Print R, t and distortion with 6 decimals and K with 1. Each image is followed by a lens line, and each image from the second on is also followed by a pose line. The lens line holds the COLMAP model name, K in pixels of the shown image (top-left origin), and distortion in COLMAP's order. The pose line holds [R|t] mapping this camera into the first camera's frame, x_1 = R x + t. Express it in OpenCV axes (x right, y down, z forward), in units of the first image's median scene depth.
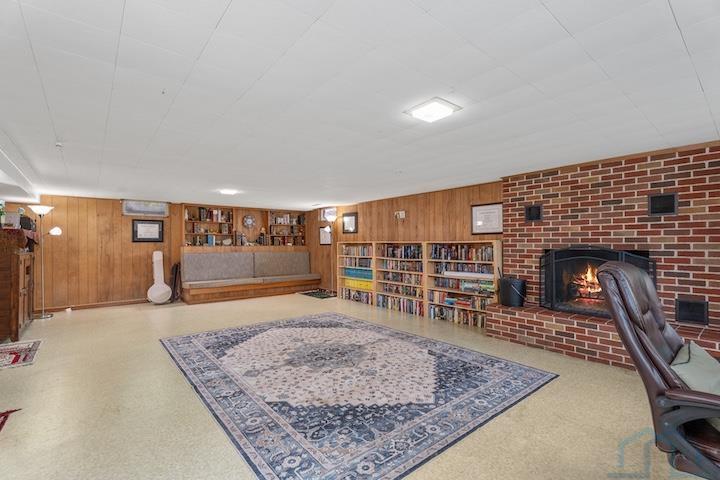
lens RADIAL K [[325.6, 0, 355.1], [0, 325.6, 243.8], [0, 0, 1]] dist [-0.002236, -0.000071]
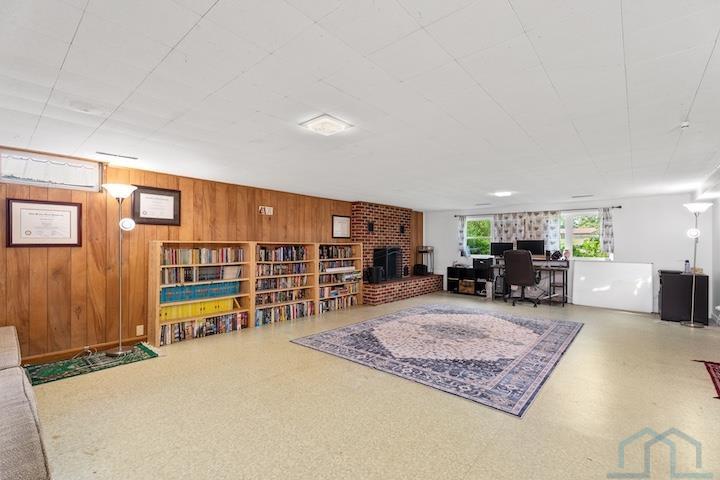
lens RADIAL K [[325.6, 0, 355.1], [0, 325.6, 243.8], [0, 0, 1]] dist [-0.002236, -0.000071]
pose [[-0.169896, 0.007344, 0.985435, -0.879855], [-0.003038, 0.999964, -0.007976, 0.004448], [-0.985457, -0.004349, -0.169867, 1.094669]]
